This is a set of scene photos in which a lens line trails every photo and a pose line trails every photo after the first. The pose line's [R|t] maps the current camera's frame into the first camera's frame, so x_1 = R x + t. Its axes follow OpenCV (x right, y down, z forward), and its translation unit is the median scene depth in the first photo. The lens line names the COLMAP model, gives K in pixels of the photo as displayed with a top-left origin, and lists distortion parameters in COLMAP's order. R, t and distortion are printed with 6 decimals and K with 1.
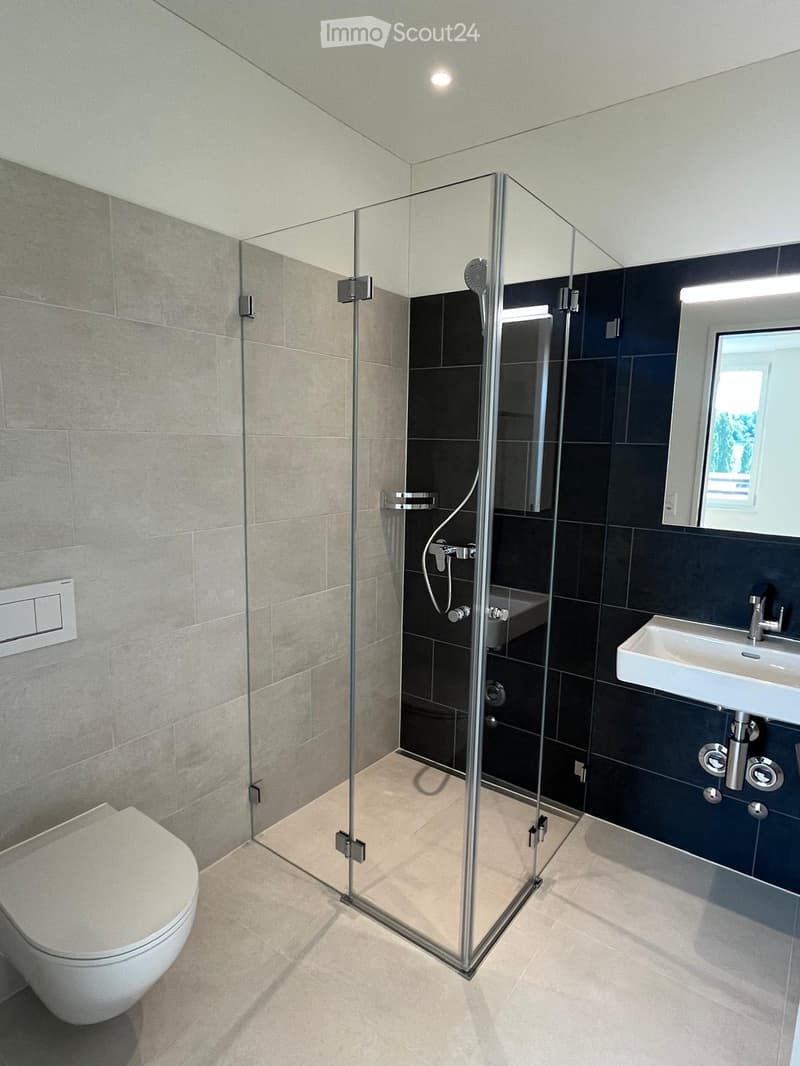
lens RADIAL K [[601.8, 0, 400.0], [0, 601.8, 533.0], [0, 0, 1]] dist [0.001461, -0.001758]
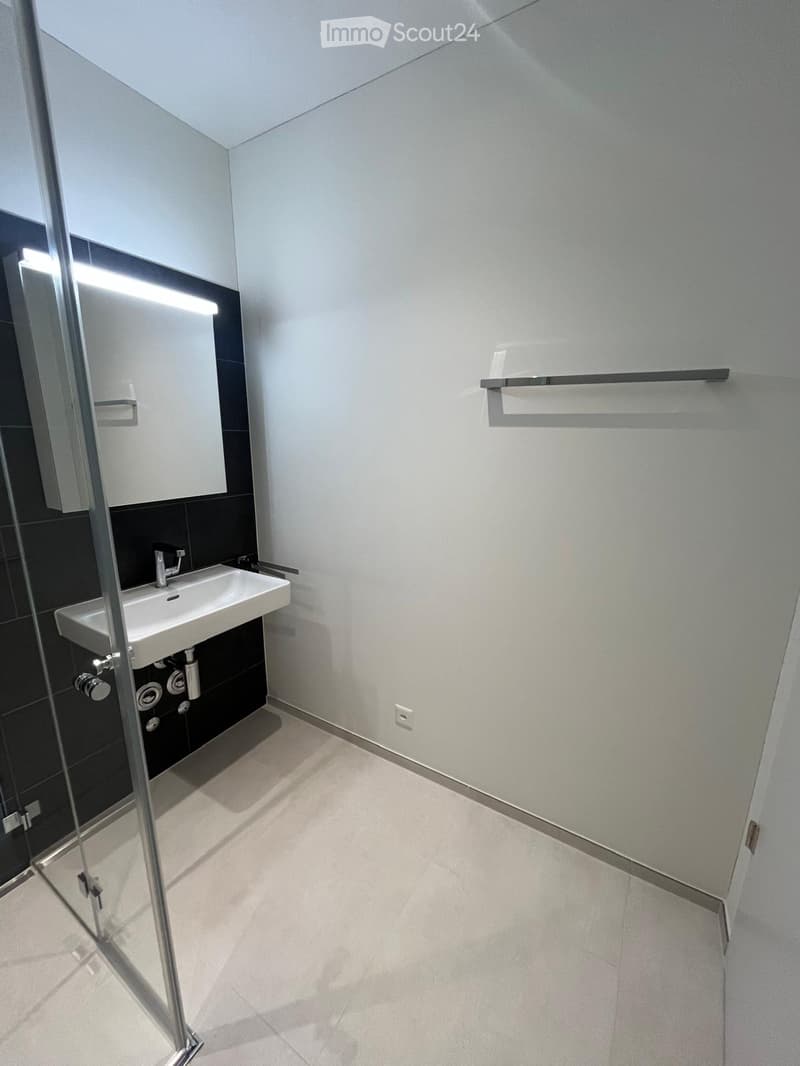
lens RADIAL K [[435.4, 0, 403.3], [0, 435.4, 533.3], [0, 0, 1]] dist [-0.001361, -0.000371]
pose [[-0.092512, -0.246488, 0.964720, -0.321245], [0.141809, 0.955737, 0.257791, -0.097083], [-0.985562, 0.160655, -0.053463, 0.578820]]
